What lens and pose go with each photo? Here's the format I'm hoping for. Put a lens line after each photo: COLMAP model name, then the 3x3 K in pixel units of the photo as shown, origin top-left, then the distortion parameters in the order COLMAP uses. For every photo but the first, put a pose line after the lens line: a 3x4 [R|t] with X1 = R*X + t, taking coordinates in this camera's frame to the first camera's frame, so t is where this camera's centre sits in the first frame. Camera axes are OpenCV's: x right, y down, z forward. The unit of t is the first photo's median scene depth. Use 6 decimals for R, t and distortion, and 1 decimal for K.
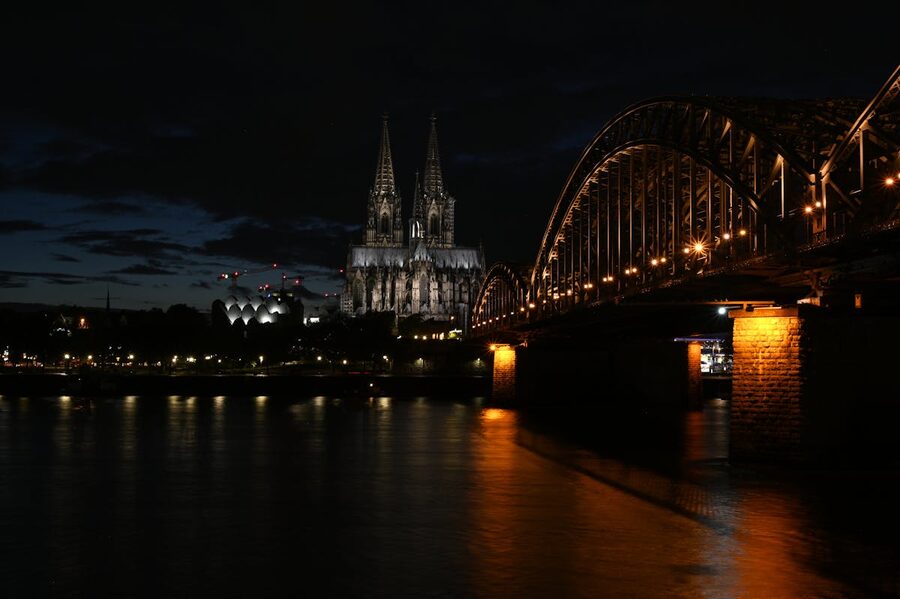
lens RADIAL K [[2509.9, 0, 450.0], [0, 2509.9, 299.5], [0, 0, 1]] dist [0.380307, -0.136697]
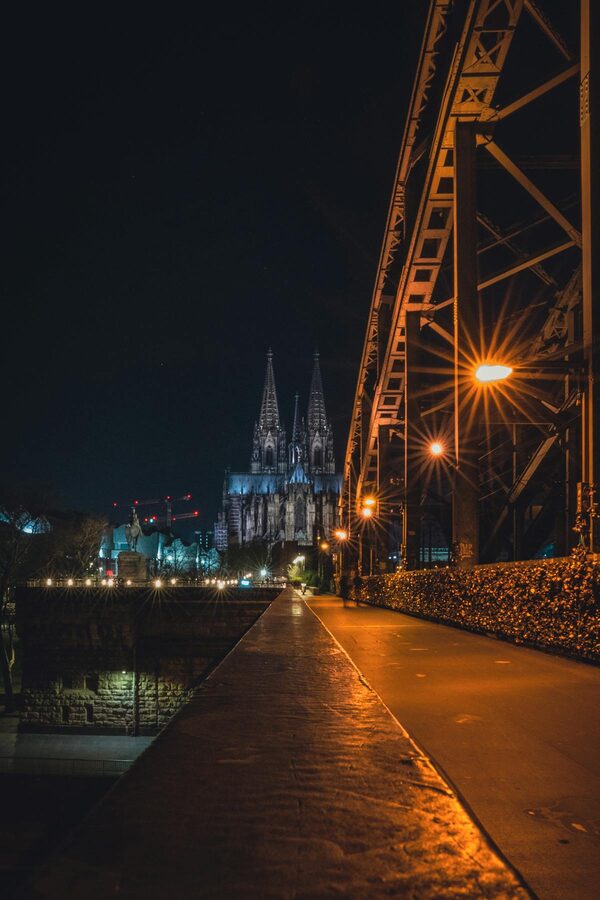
lens RADIAL K [[1734.0, 0, 300.0], [0, 1734.0, 450.0], [0, 0, 1]] dist [-0.028263, -0.161497]
pose [[0.999677, -0.008798, -0.023847, 0.003920], [0.007548, 0.998618, -0.052007, 0.004697], [0.024272, 0.051810, 0.998362, 0.346507]]
